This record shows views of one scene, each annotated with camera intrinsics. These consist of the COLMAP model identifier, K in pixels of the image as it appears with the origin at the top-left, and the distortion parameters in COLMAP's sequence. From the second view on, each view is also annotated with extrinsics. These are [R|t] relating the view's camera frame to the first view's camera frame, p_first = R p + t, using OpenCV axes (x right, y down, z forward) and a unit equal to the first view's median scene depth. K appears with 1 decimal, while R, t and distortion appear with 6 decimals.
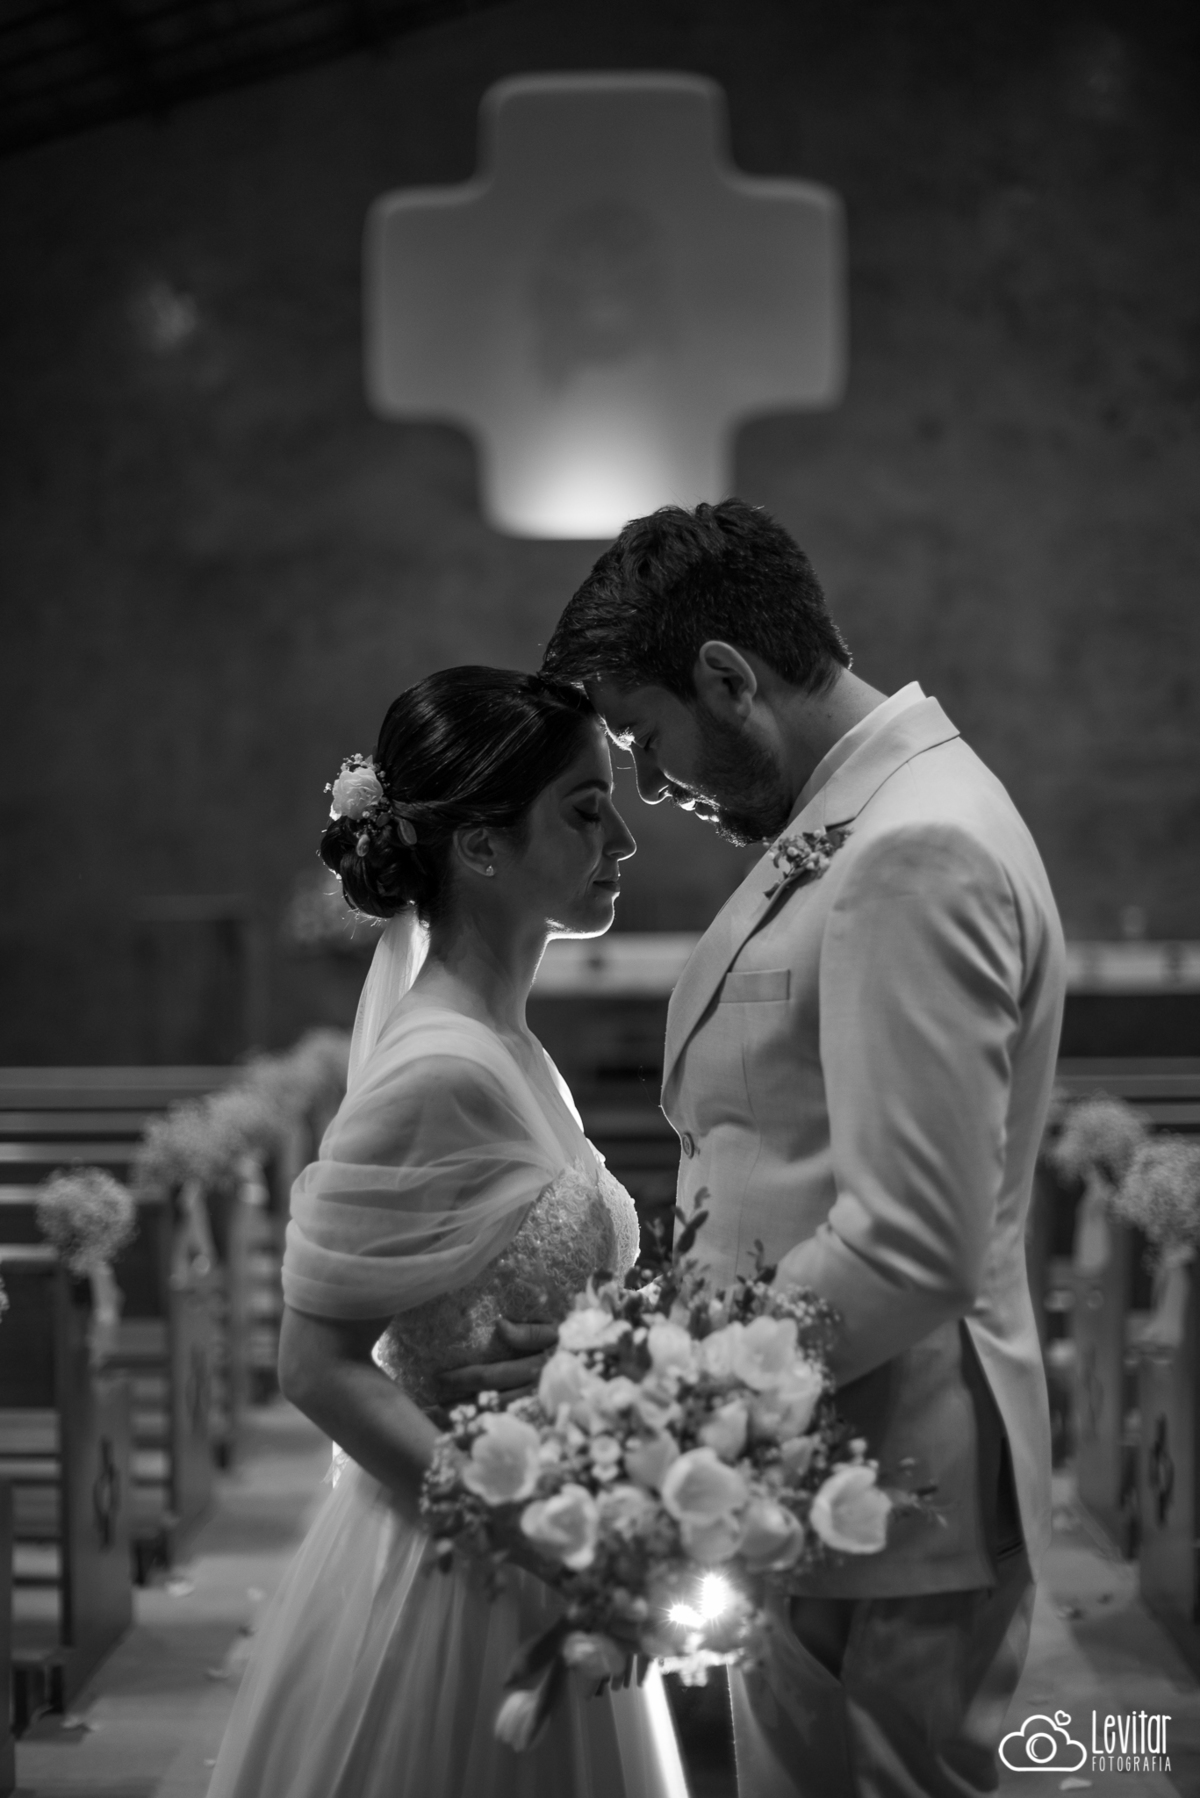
lens RADIAL K [[2545.2, 0, 600.0], [0, 2545.2, 899.0], [0, 0, 1]] dist [-0.145720, 0.012015]
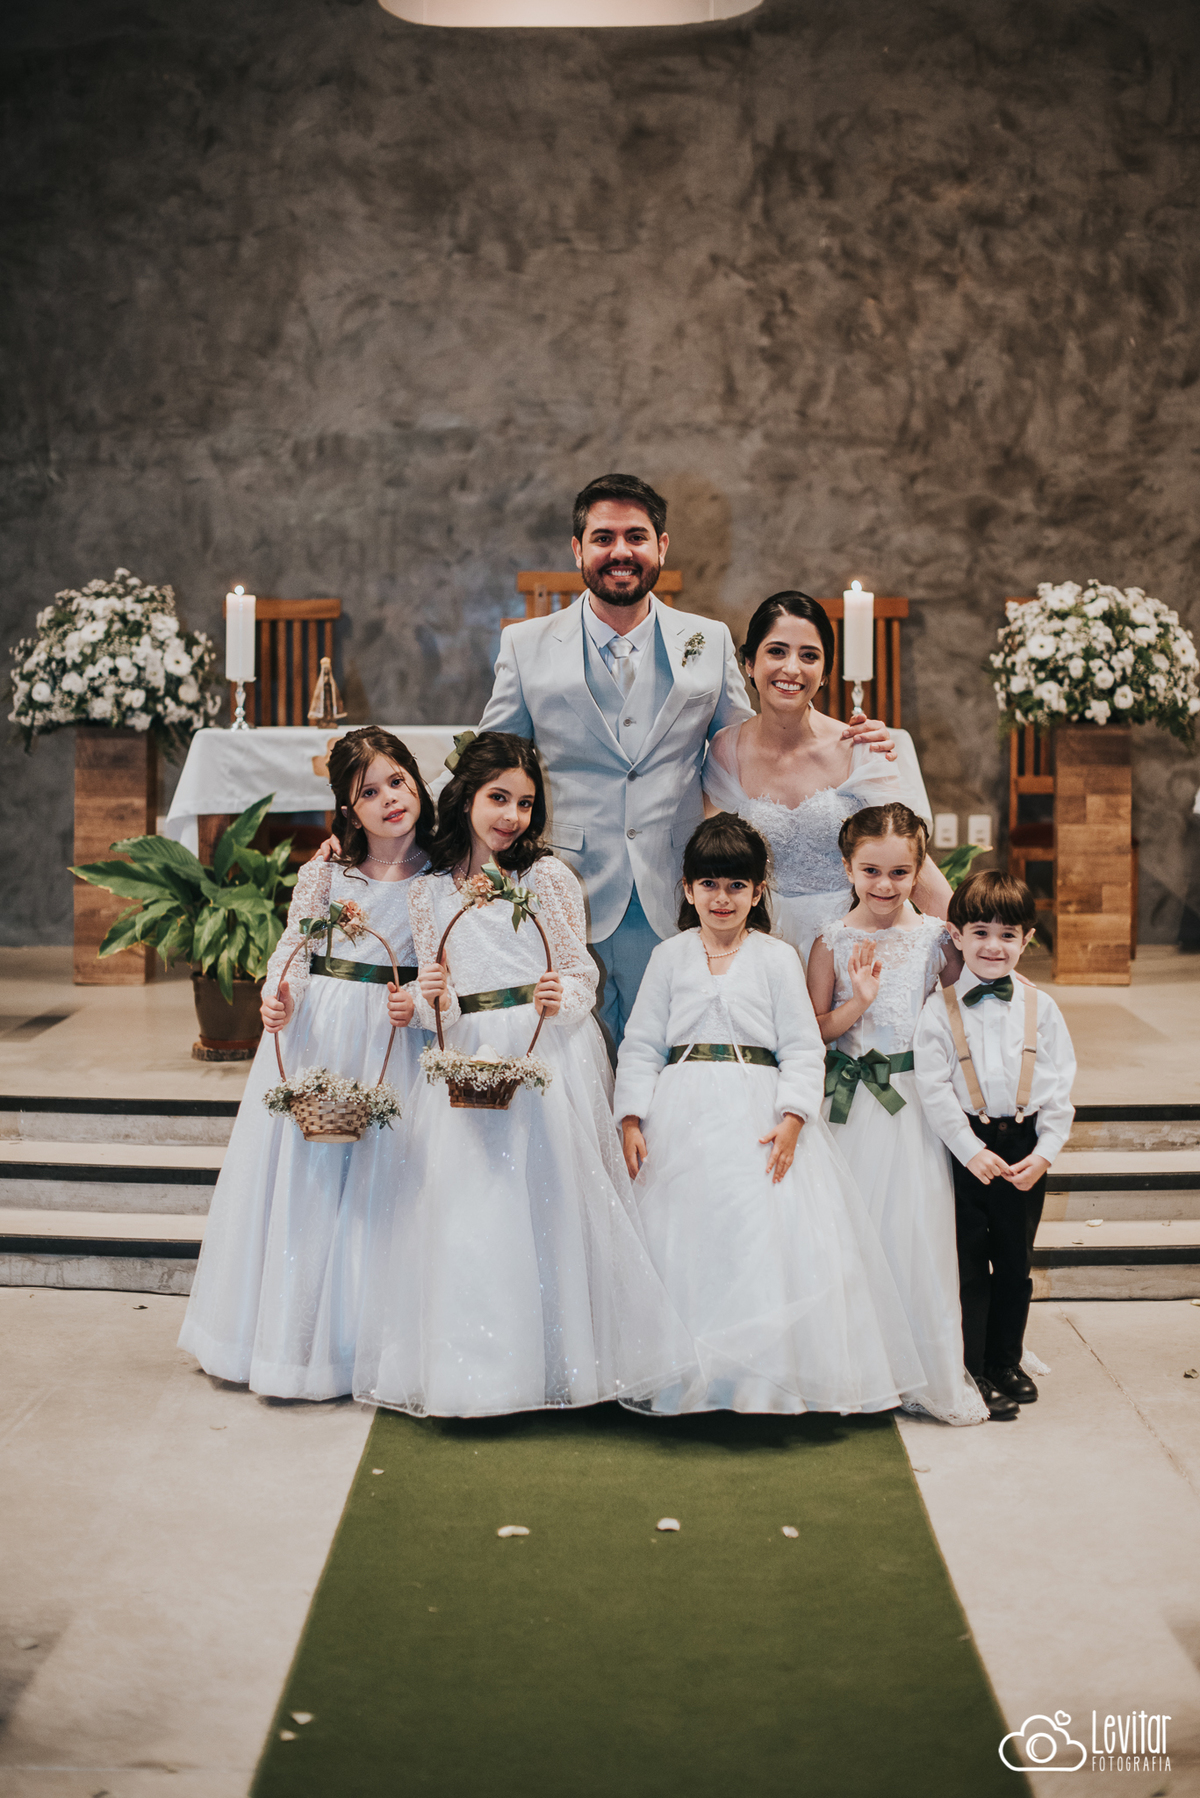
lens RADIAL K [[2545.2, 0, 600.0], [0, 2545.2, 899.0], [0, 0, 1]] dist [-0.145720, 0.012015]
pose [[0.999884, 0.008740, 0.012478, 0.004200], [-0.009890, 0.995399, 0.095301, 0.002202], [-0.011588, -0.095413, 0.995370, 0.403877]]
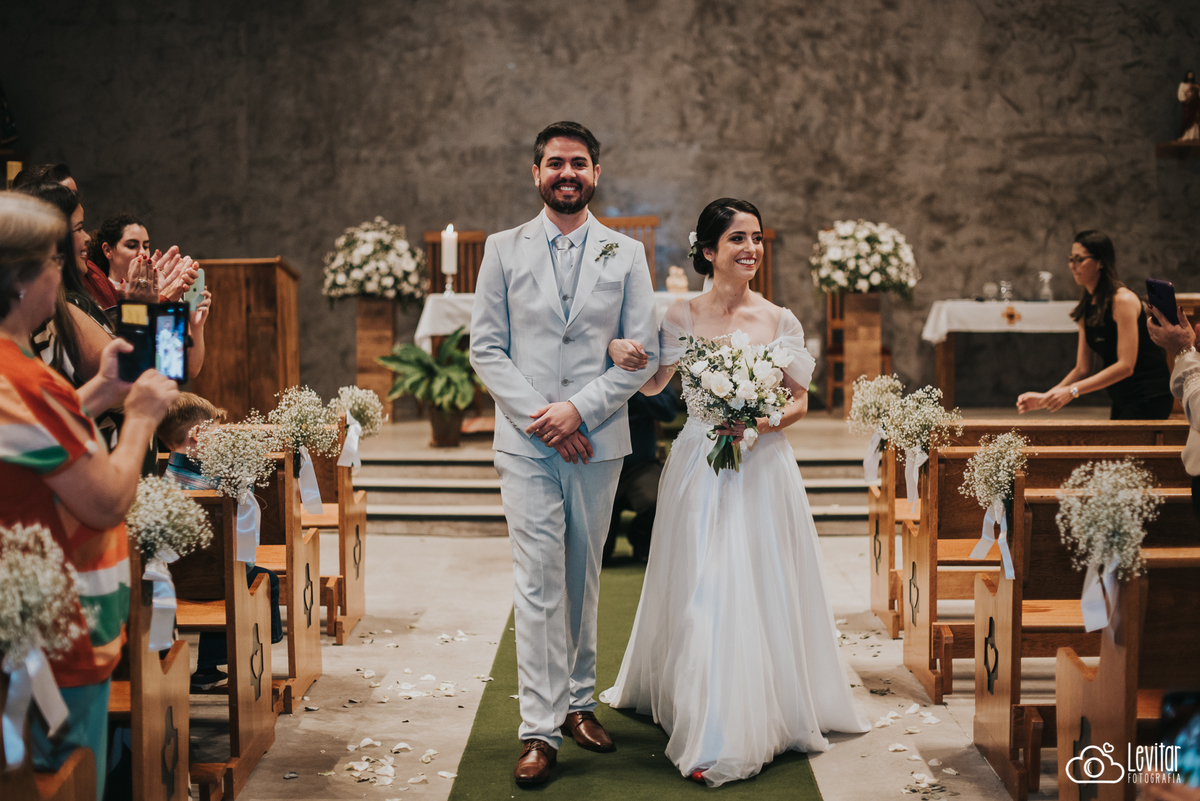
lens RADIAL K [[1771.9, 0, 600.0], [0, 1771.9, 400.5], [0, 0, 1]] dist [-0.146904, -0.023855]
pose [[0.999992, 0.003812, 0.001465, 0.002246], [-0.003917, 0.996755, 0.080401, 0.001345], [-0.001154, -0.080406, 0.996762, 0.183110]]
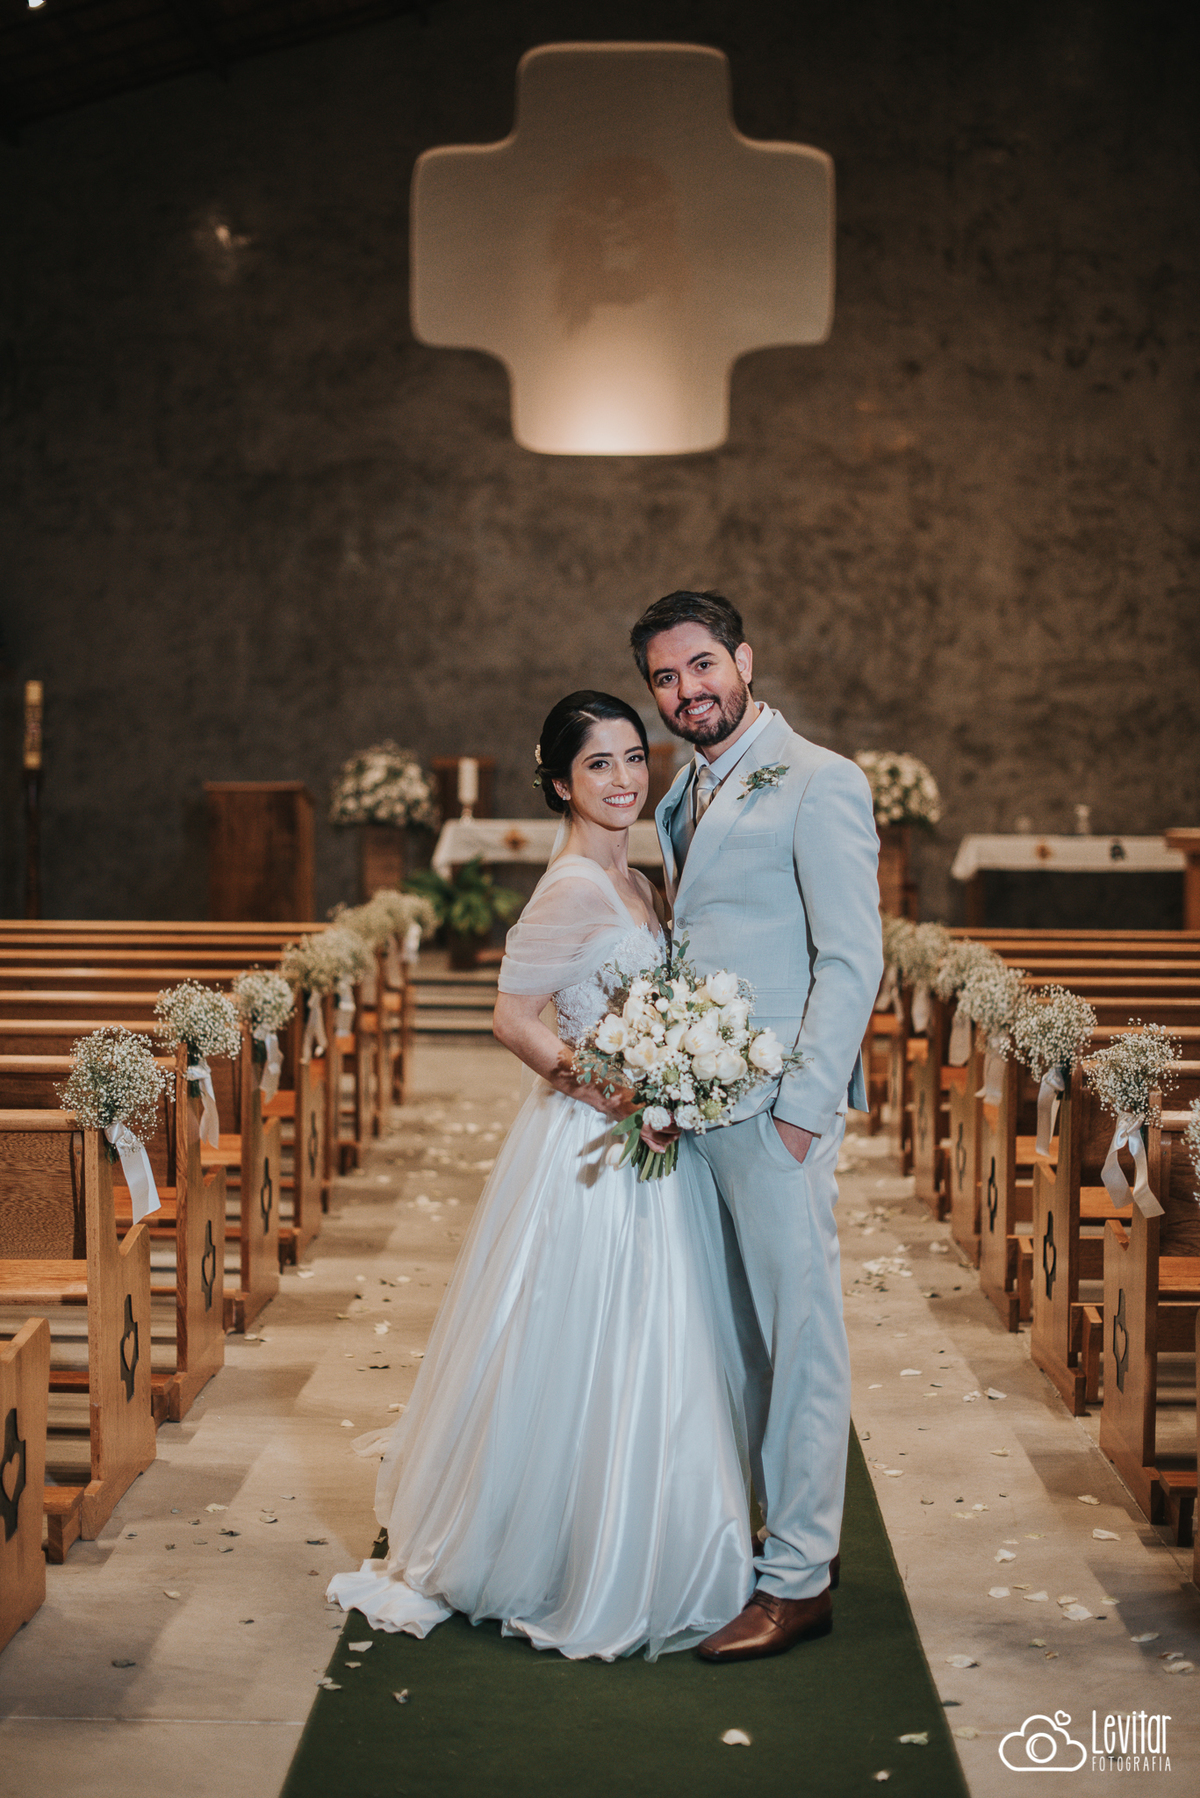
lens RADIAL K [[2545.2, 0, 600.0], [0, 2545.2, 899.0], [0, 0, 1]] dist [-0.145720, 0.012015]
pose [[0.999850, 0.017280, -0.001515, -0.001057], [-0.017189, 0.998726, 0.047448, -0.002273], [0.002333, -0.047415, 0.998873, -0.125153]]
